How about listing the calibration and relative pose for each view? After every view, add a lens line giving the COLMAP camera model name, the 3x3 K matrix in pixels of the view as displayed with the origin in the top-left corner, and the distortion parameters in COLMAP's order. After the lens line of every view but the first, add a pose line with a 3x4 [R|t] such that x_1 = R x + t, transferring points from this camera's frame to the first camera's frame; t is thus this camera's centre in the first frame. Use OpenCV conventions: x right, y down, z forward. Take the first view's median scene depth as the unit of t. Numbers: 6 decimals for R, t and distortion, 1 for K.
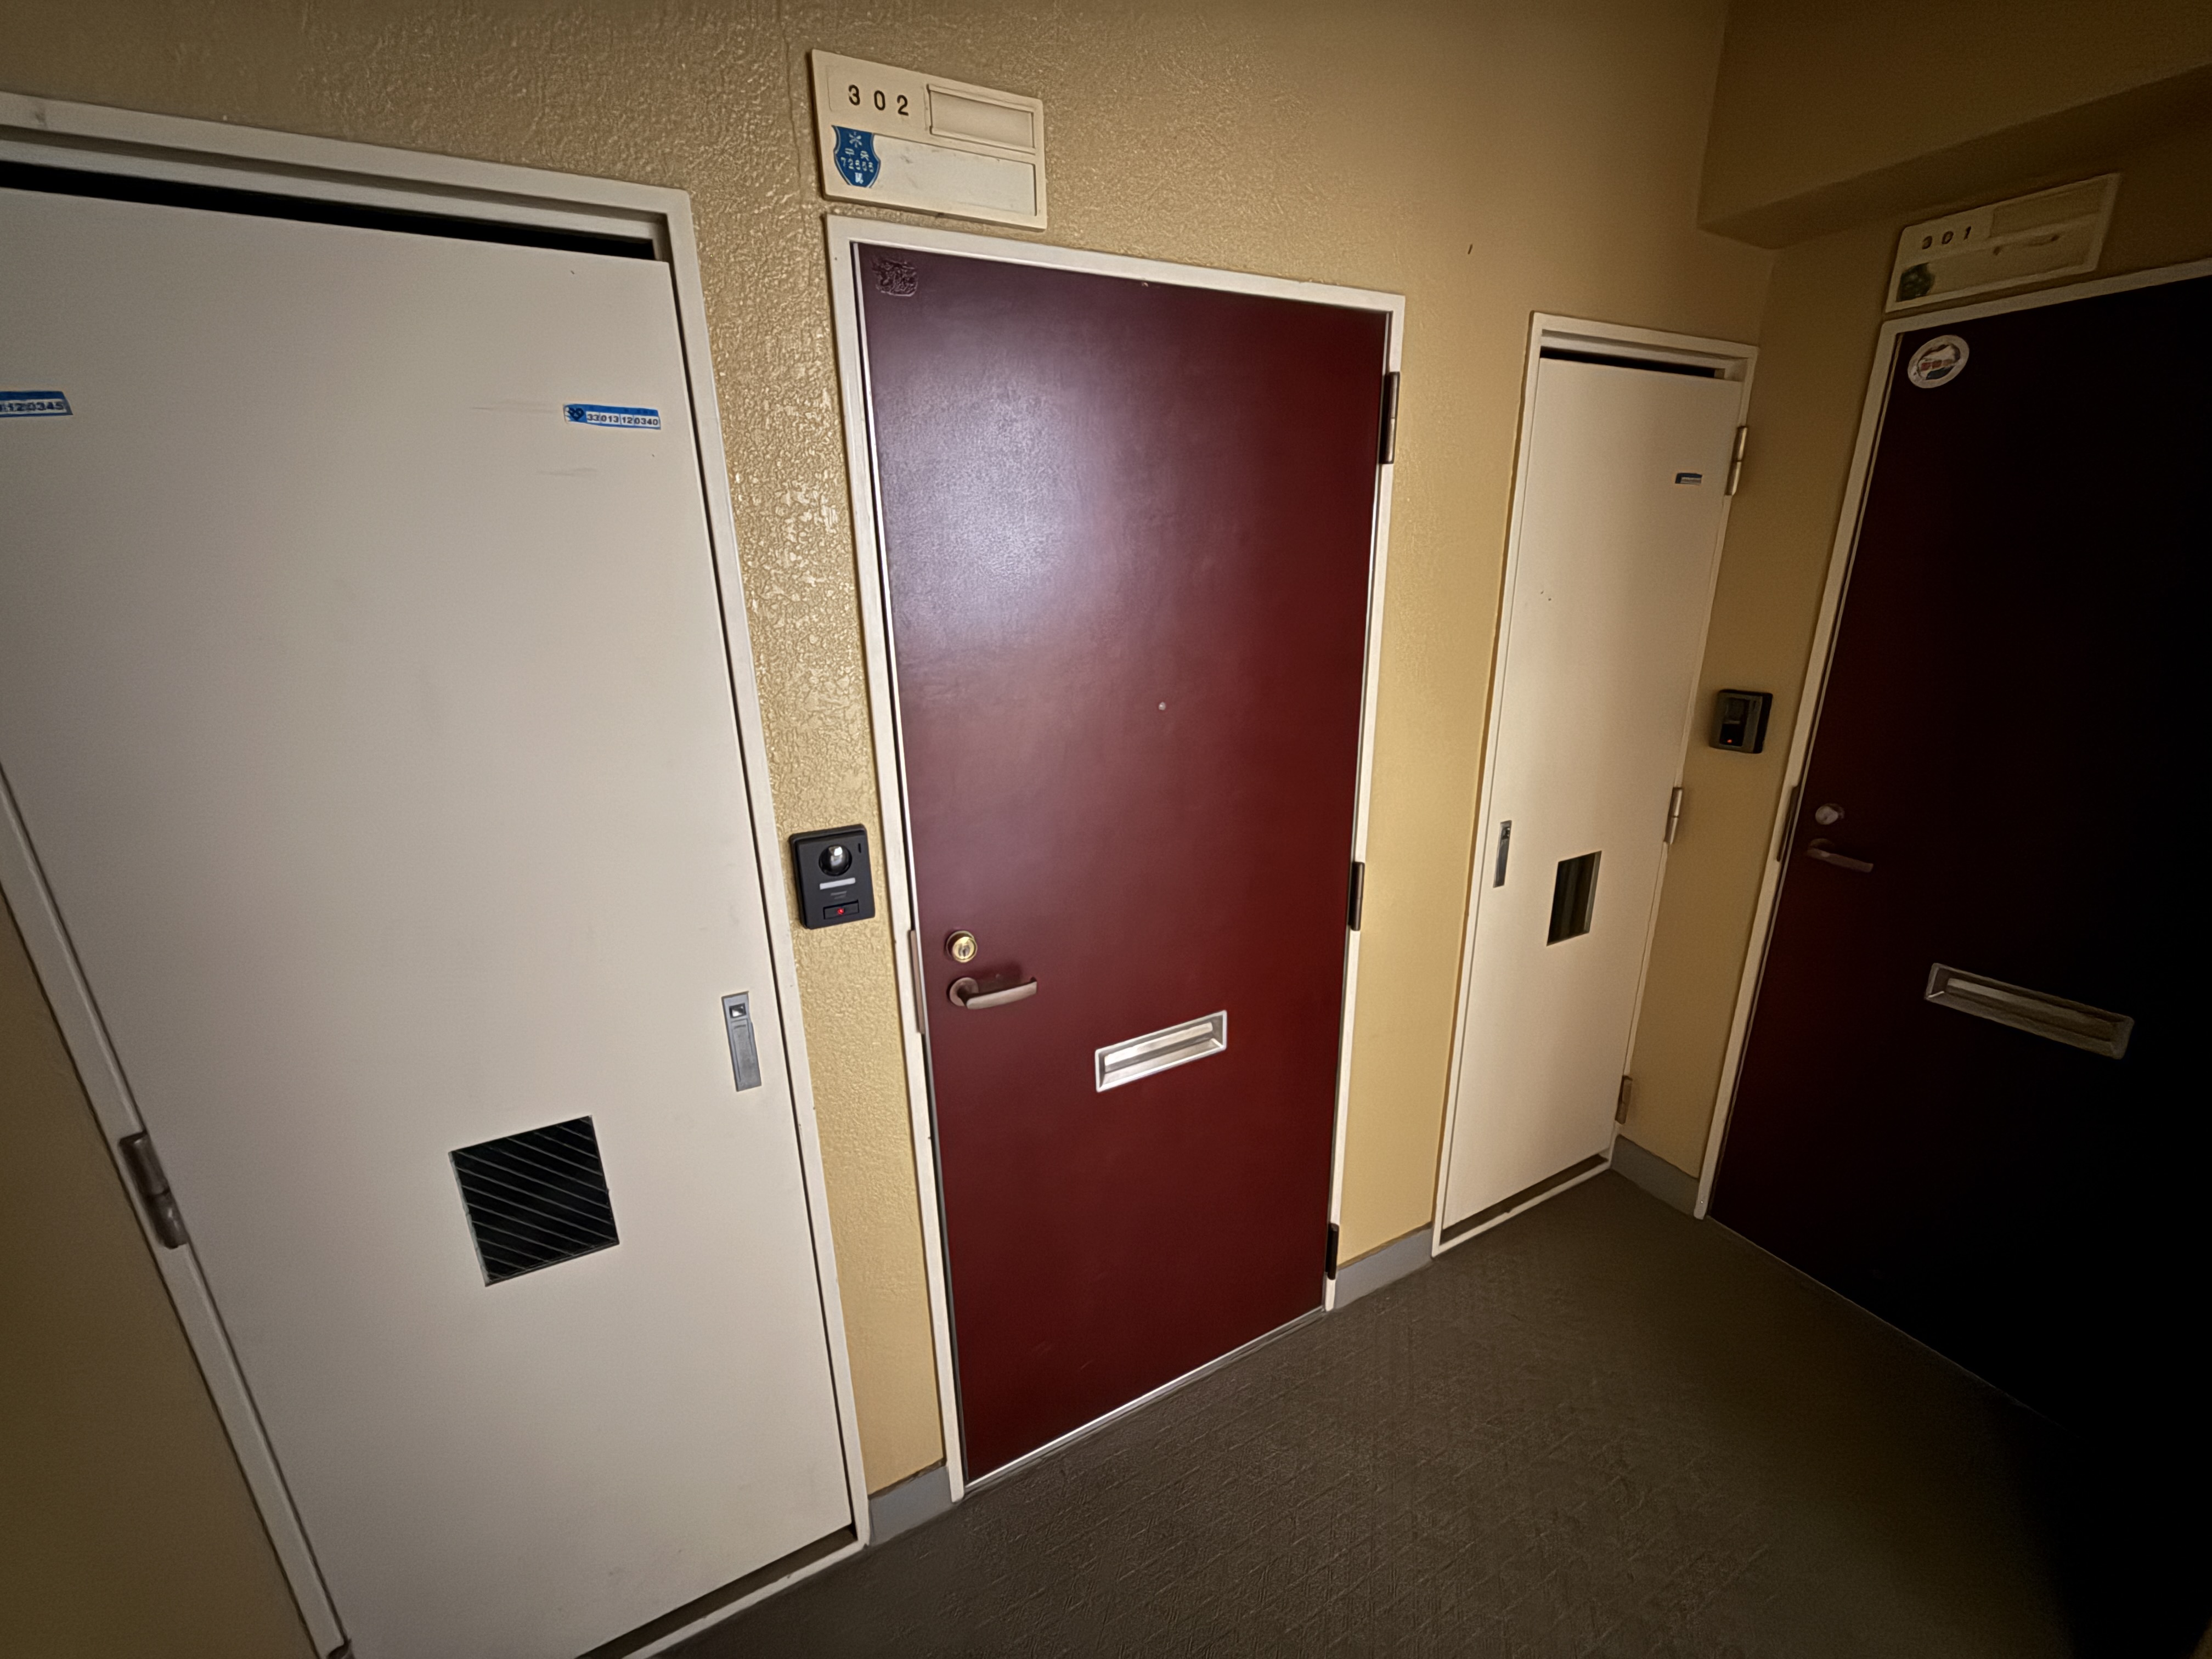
lens RADIAL K [[871.1, 0, 1102.1], [0, 871.1, 830.4], [0, 0, 1]] dist [-0.002999, -0.000285]
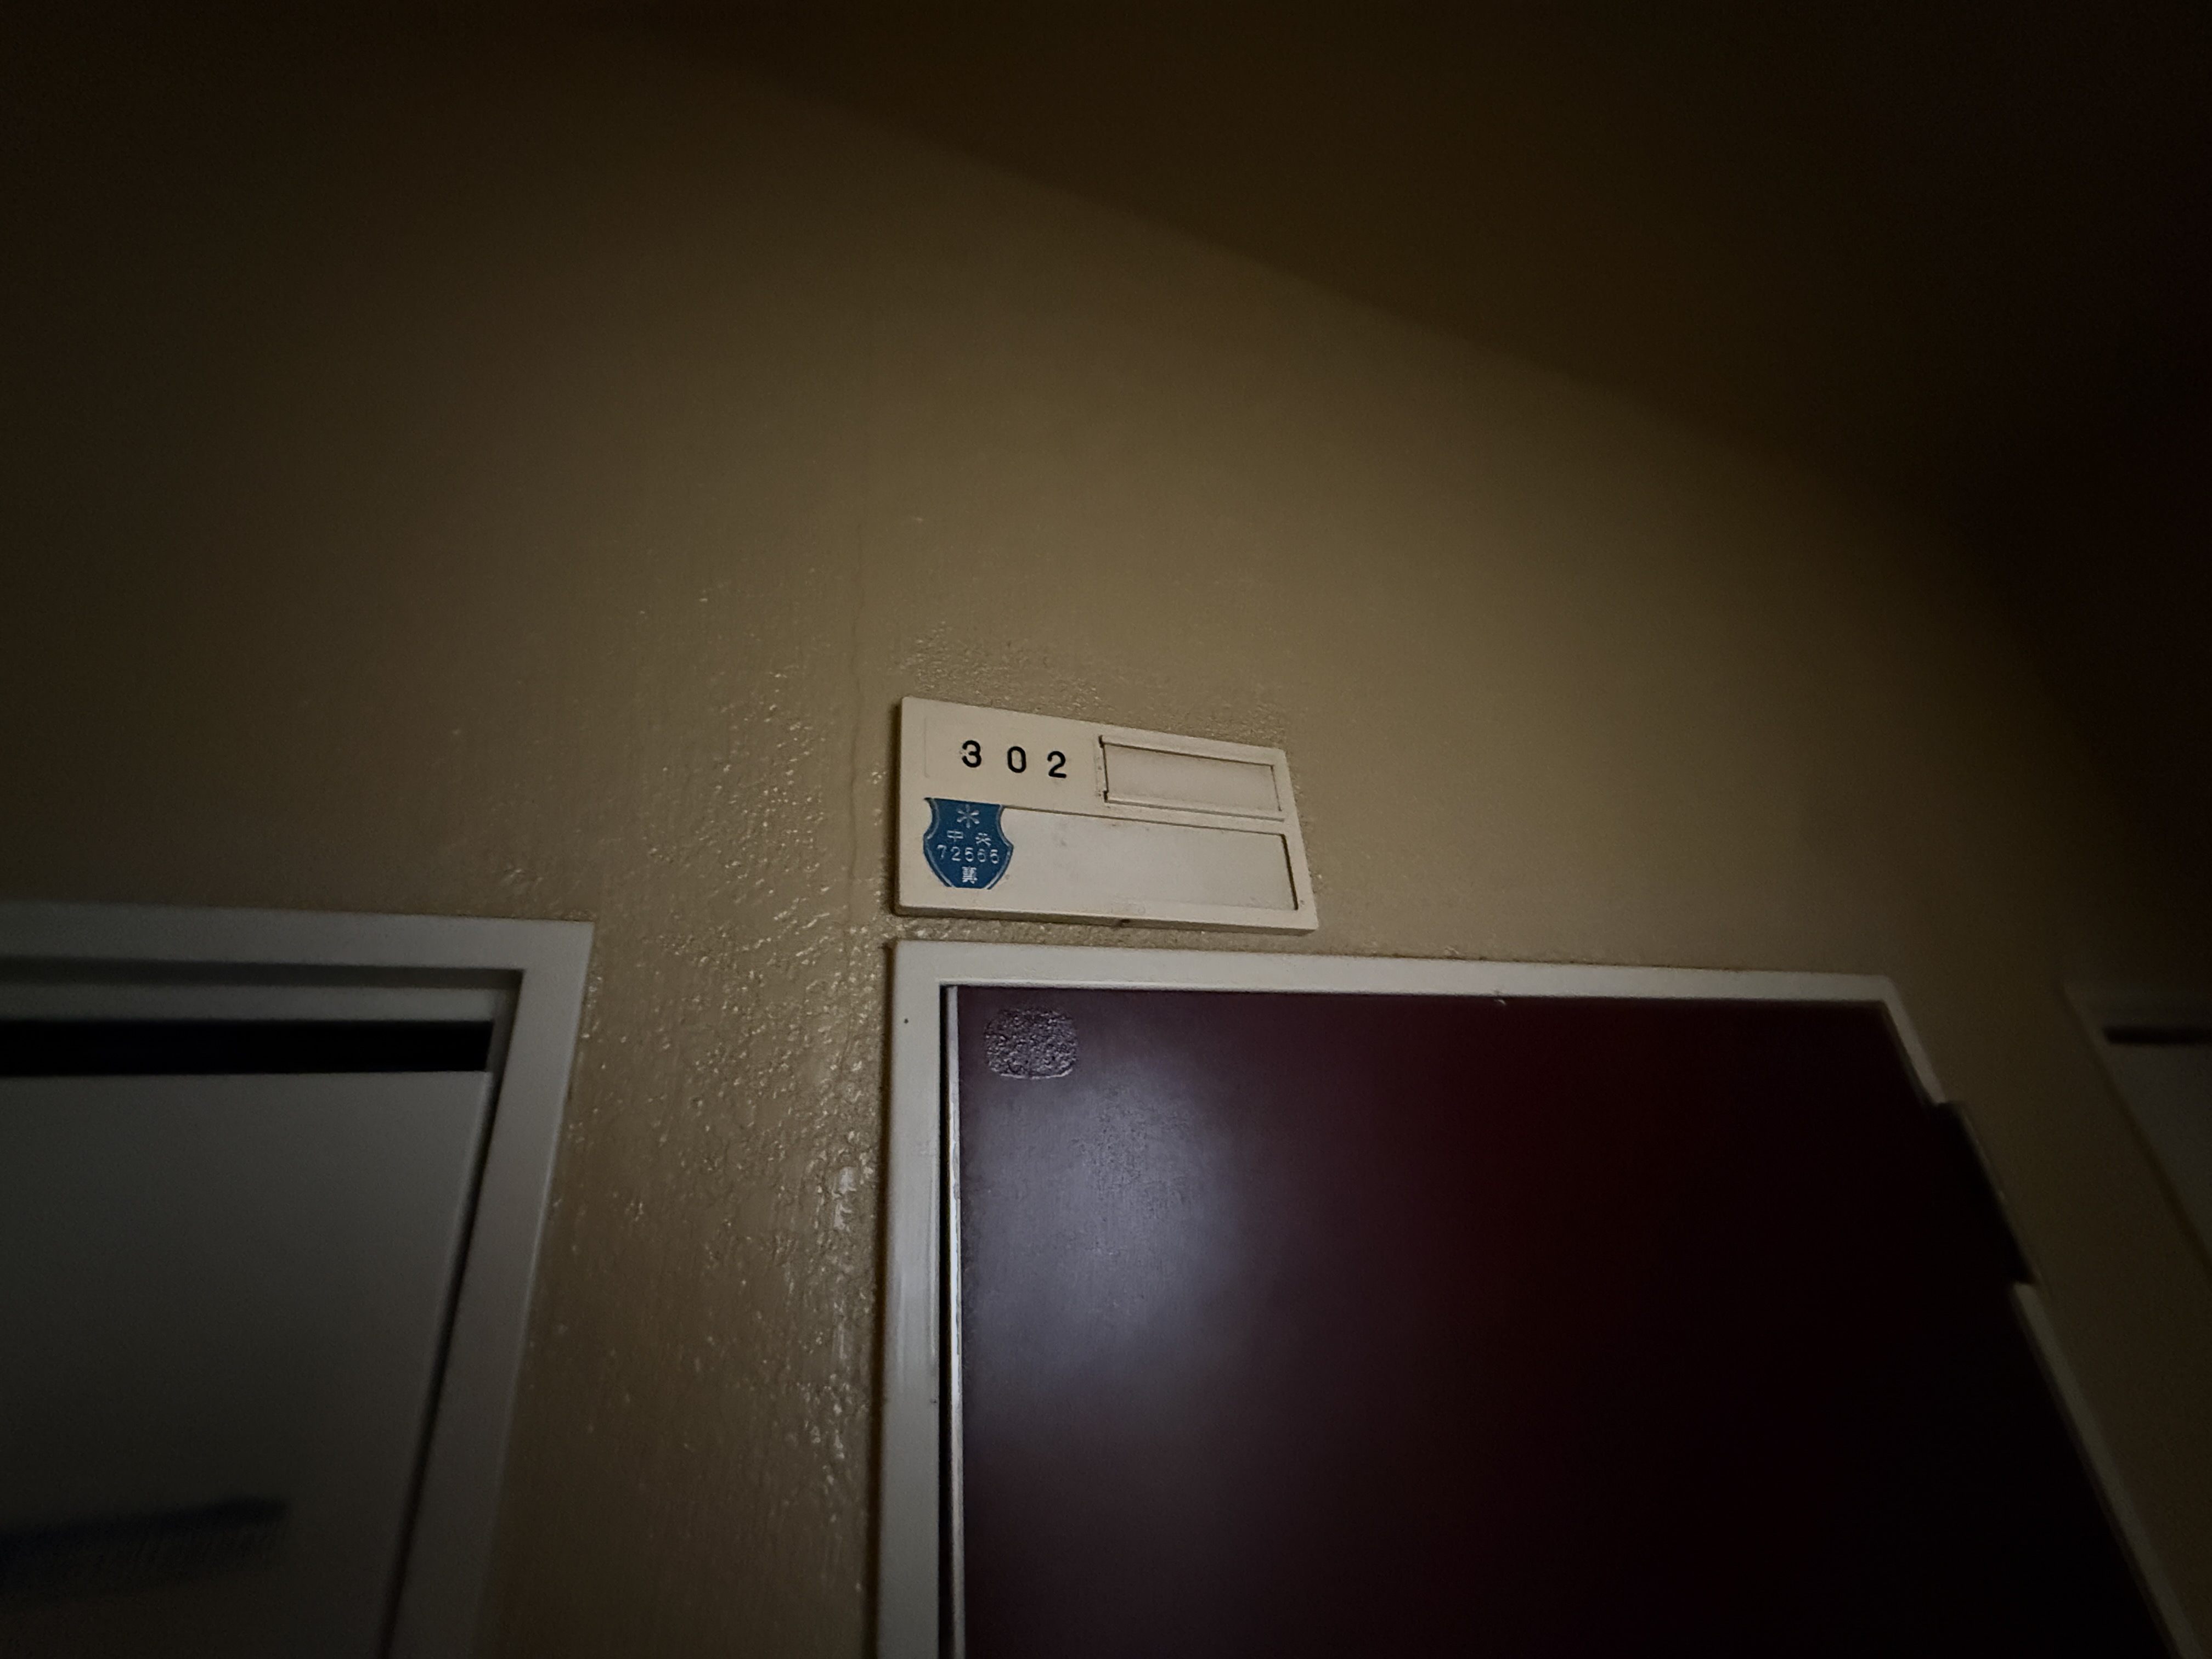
lens RADIAL K [[871.1, 0, 1116.9], [0, 871.1, 841.4], [0, 0, 1]] dist [-0.002999, -0.000285]
pose [[0.995114, -0.088714, -0.043339, -0.166308], [0.038995, 0.756395, -0.652952, -0.420709], [0.090707, 0.648071, 0.756159, 0.596590]]
